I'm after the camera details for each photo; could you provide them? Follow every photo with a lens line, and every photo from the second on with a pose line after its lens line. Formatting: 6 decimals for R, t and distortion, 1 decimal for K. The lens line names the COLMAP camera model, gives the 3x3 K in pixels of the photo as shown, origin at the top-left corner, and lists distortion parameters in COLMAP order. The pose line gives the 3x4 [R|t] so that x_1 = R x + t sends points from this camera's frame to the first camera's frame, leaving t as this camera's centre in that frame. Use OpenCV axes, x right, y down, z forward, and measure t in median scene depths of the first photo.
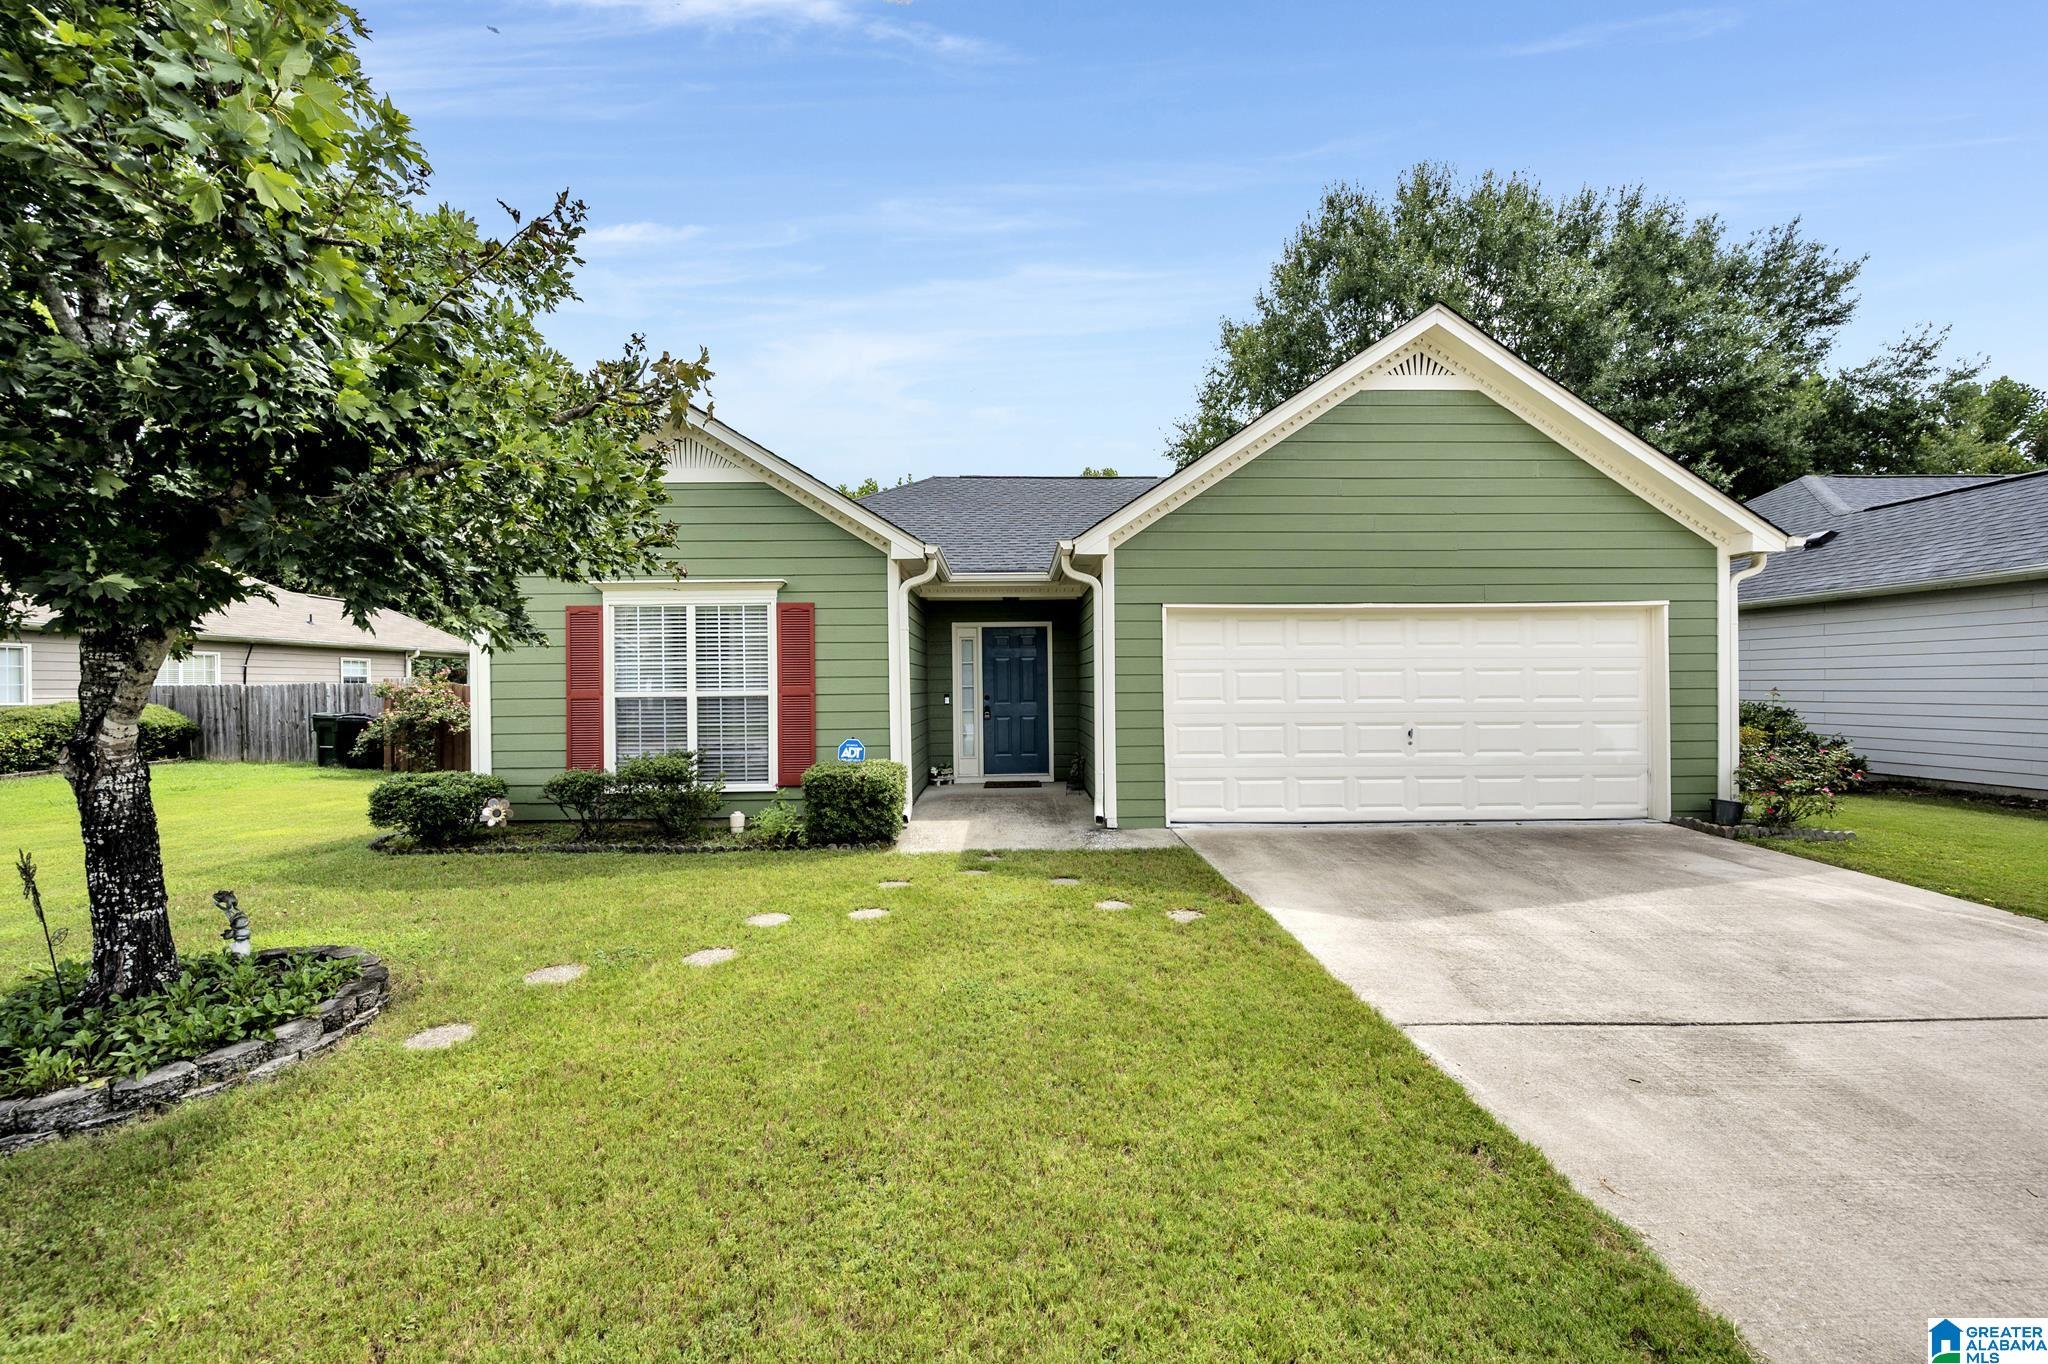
lens RADIAL K [[791.9, 0, 1021.3], [0, 791.9, 692.8], [0, 0, 1]] dist [-0.001540, -0.000124]
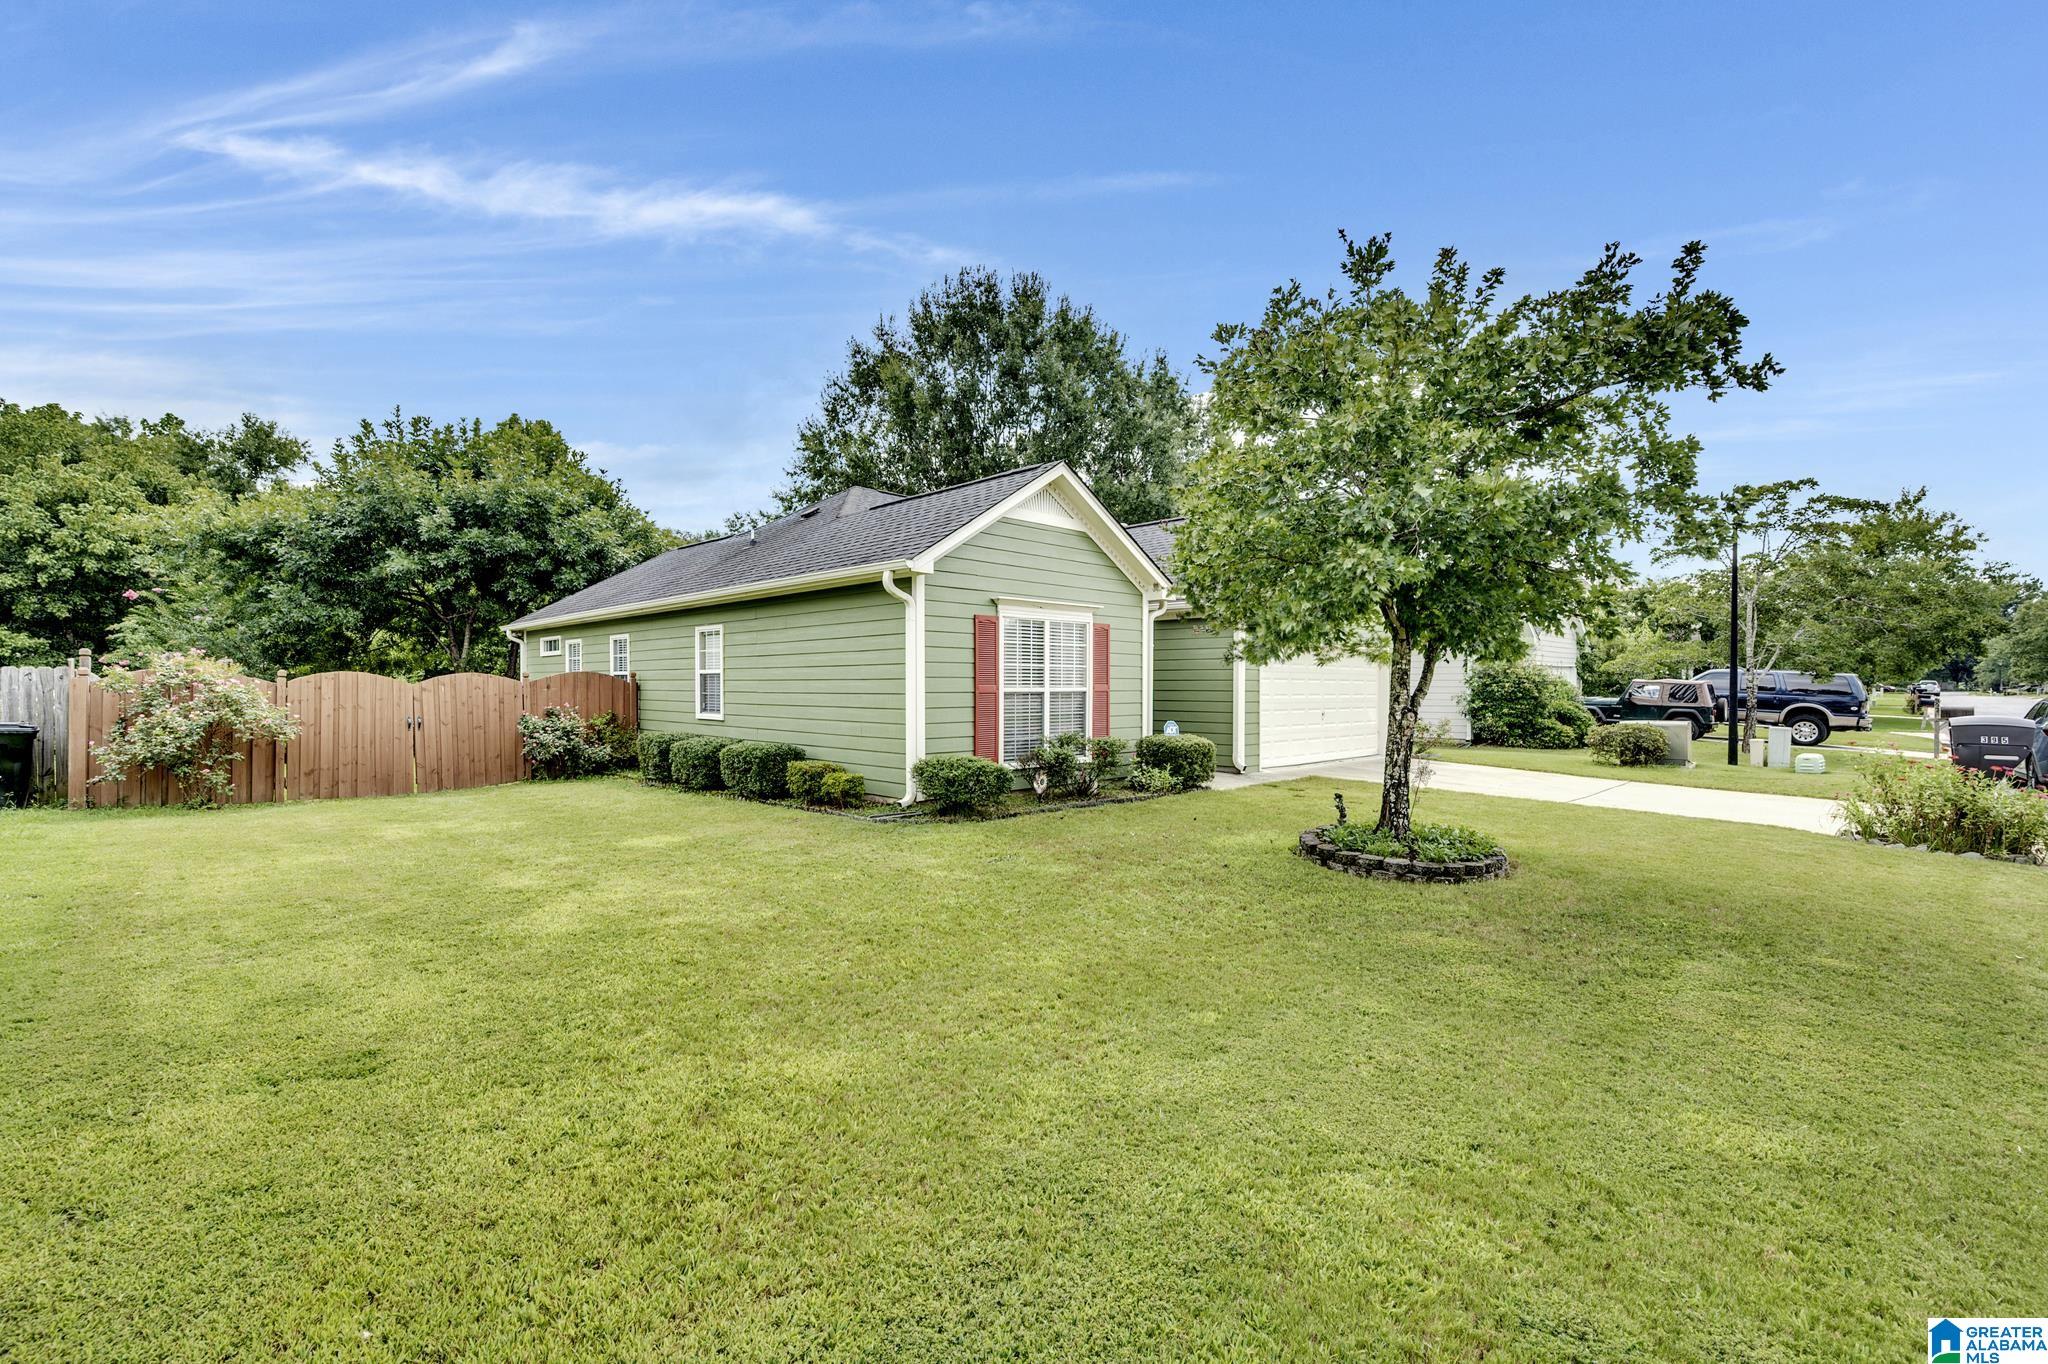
lens RADIAL K [[883.0, 0, 1023.0], [0, 883.0, 690.4], [0, 0, 1]] dist [-0.000861, -0.000146]
pose [[0.727136, 0.007266, 0.686455, -1.433412], [-0.001905, 0.999961, -0.008566, 0.014976], [-0.686490, 0.004921, 0.727122, -0.015871]]
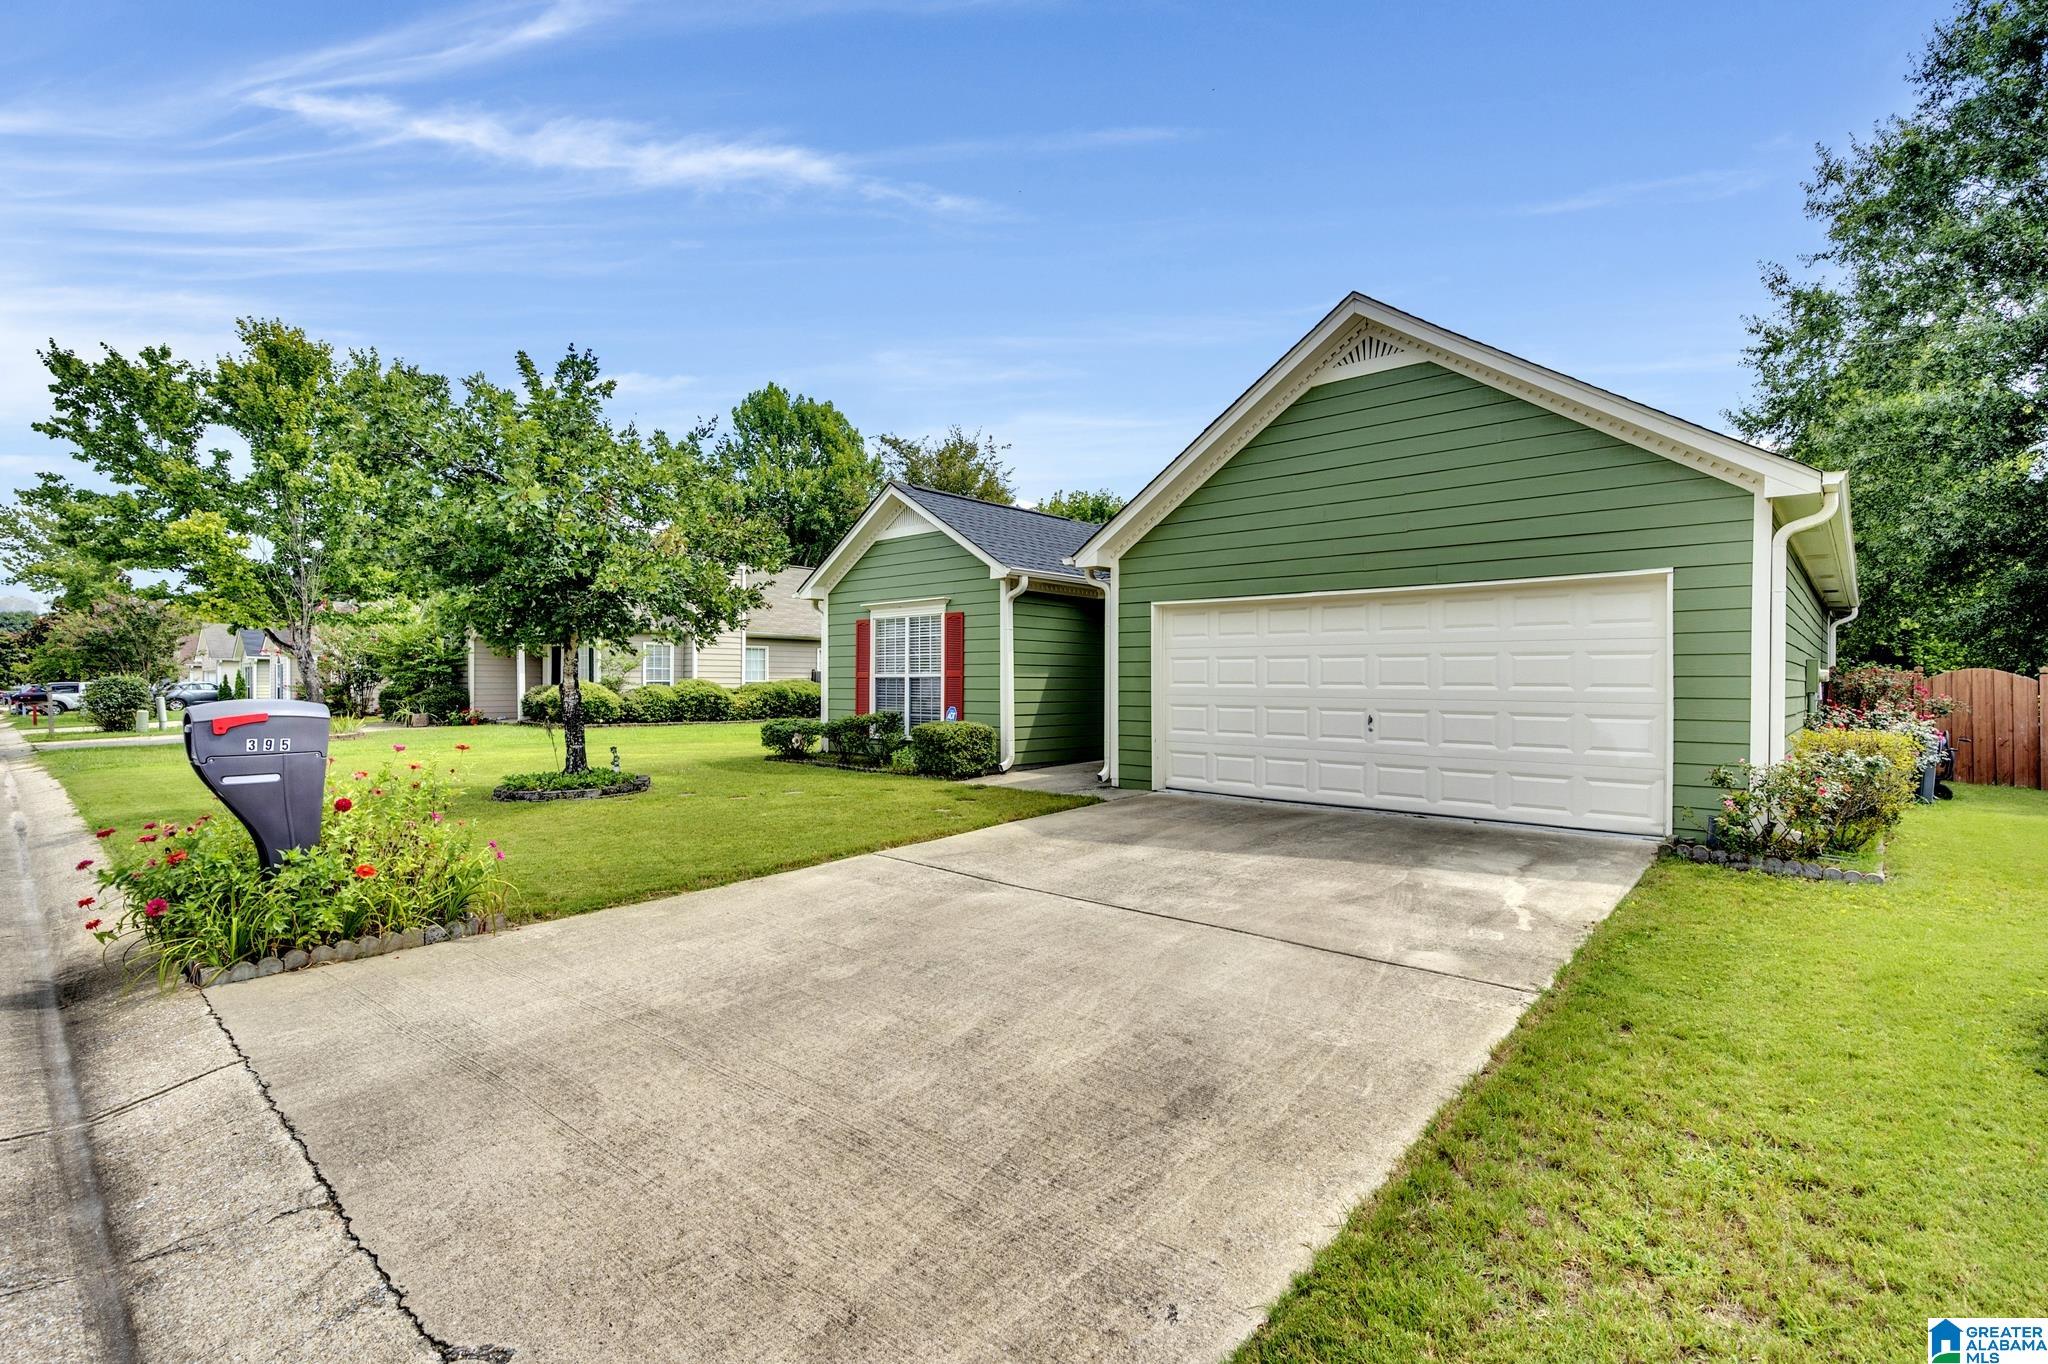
lens RADIAL K [[1005.8, 0, 1018.3], [0, 1005.8, 676.3], [0, 0, 1]] dist [-0.003099, -0.000067]
pose [[0.704998, 0.006236, -0.709182, 1.087884], [-0.007602, 0.999970, 0.001236, -0.001353], [0.709169, 0.004520, 0.705024, -0.197238]]
